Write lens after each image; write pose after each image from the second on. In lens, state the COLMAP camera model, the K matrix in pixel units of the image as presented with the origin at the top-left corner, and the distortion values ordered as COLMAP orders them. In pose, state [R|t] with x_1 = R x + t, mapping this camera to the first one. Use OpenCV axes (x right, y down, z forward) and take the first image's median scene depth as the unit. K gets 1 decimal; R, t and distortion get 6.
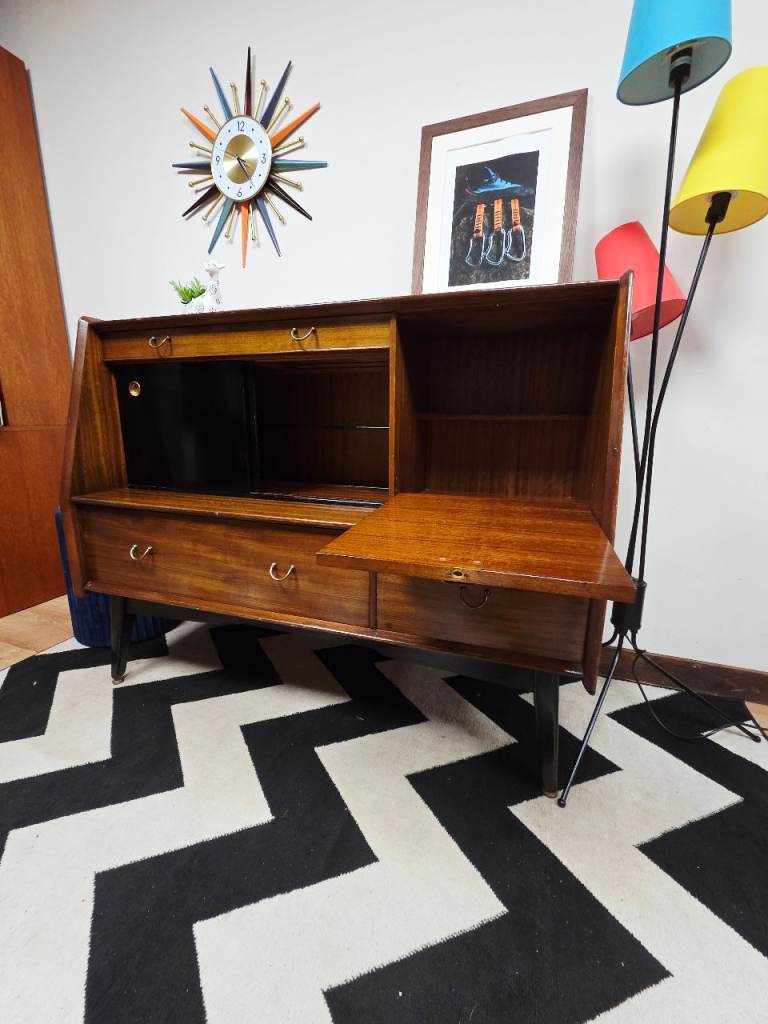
lens RADIAL K [[423.4, 0, 383.2], [0, 423.4, 513.2], [0, 0, 1]] dist [0.002975, -0.000331]
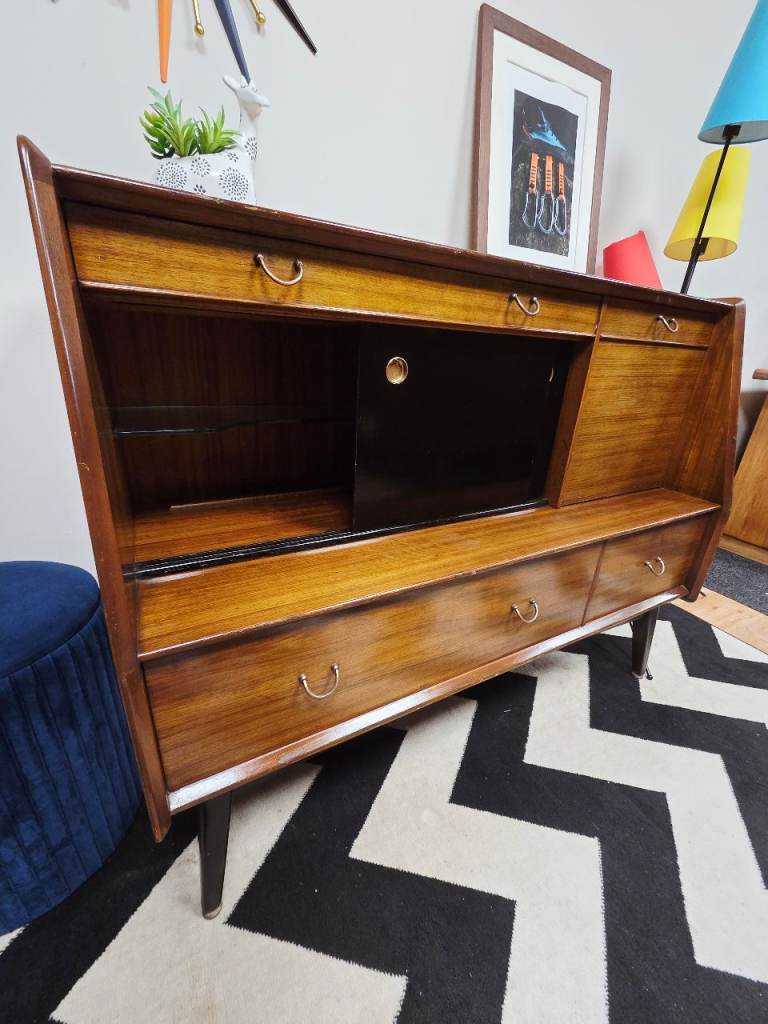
lens RADIAL K [[423.4, 0, 387.4], [0, 423.4, 515.1], [0, 0, 1]] dist [0.002975, -0.000331]
pose [[0.669203, -0.250183, 0.699697, -0.824916], [0.108959, 0.964478, 0.240647, -0.237242], [-0.735048, -0.084803, 0.672691, 0.562868]]
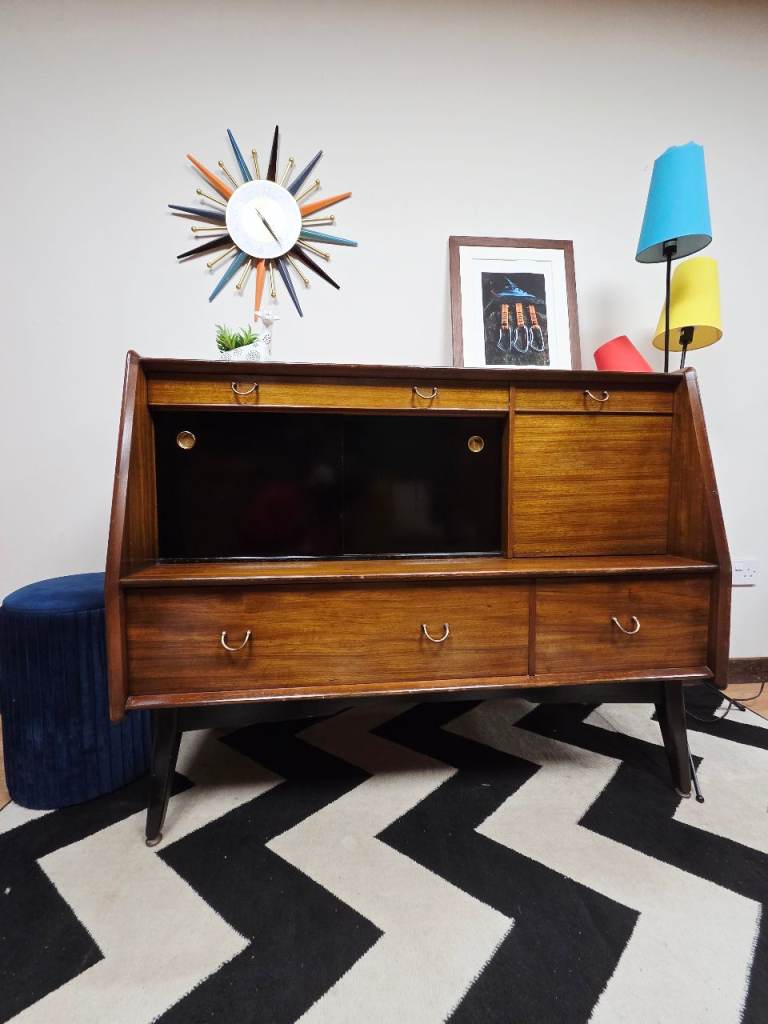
lens RADIAL K [[423.4, 0, 384.6], [0, 423.4, 512.2], [0, 0, 1]] dist [0.002975, -0.000331]
pose [[0.910700, -0.034701, 0.411608, -0.617133], [0.099193, 0.985679, -0.136370, -0.006386], [-0.400981, 0.165021, 0.901100, 0.139949]]
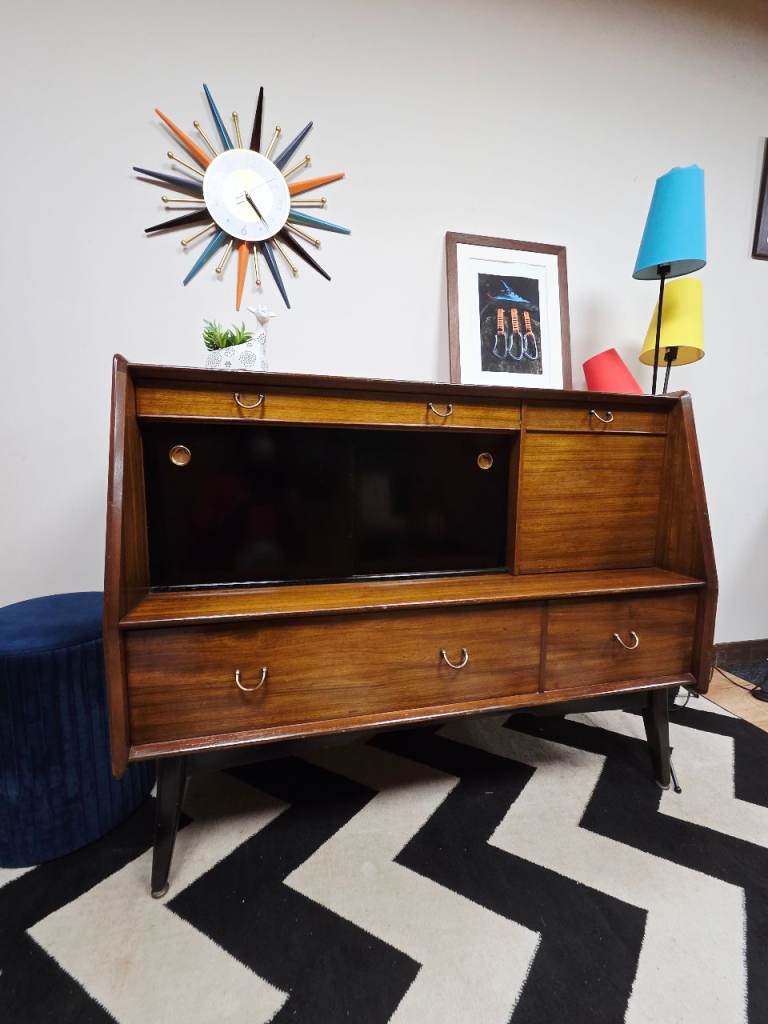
lens RADIAL K [[423.4, 0, 385.8], [0, 423.4, 512.6], [0, 0, 1]] dist [0.002975, -0.000331]
pose [[0.848009, -0.059710, 0.526608, -0.721193], [0.110146, 0.991793, -0.064914, -0.116158], [-0.518411, 0.113051, 0.847626, 0.220577]]
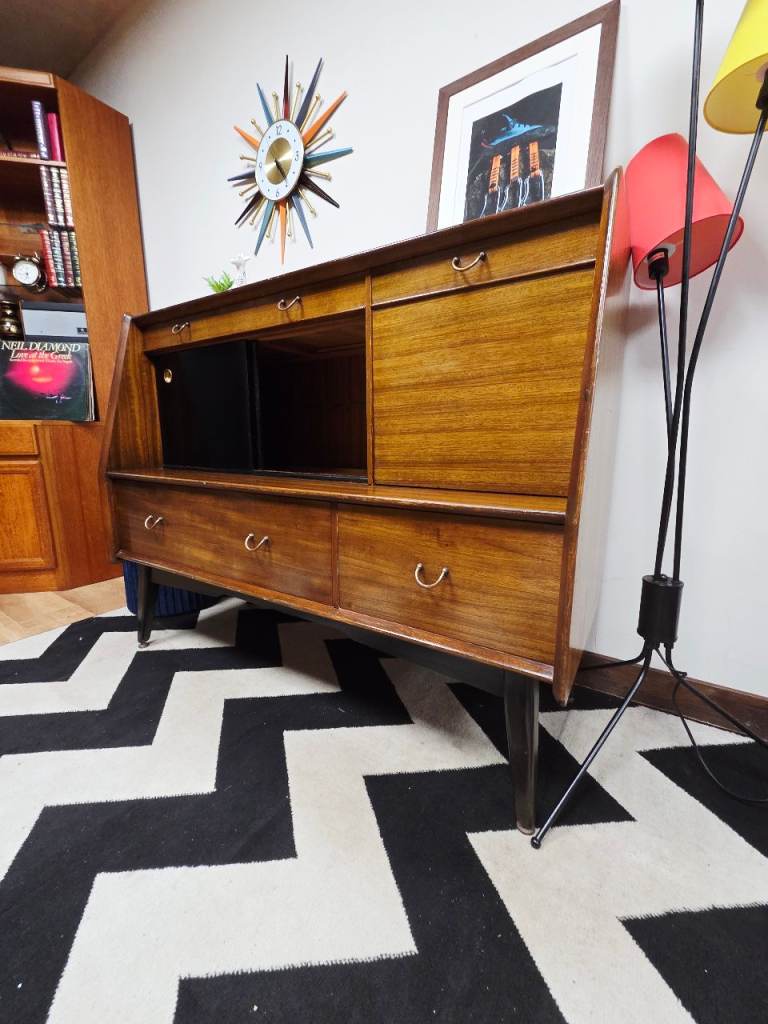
lens RADIAL K [[423.4, 0, 381.5], [0, 423.4, 512.7], [0, 0, 1]] dist [0.002975, -0.000331]
pose [[0.969152, 0.034090, -0.244093, 0.241702], [-0.044079, 0.998394, -0.035577, 0.078197], [0.242489, 0.045239, 0.969099, 0.095679]]
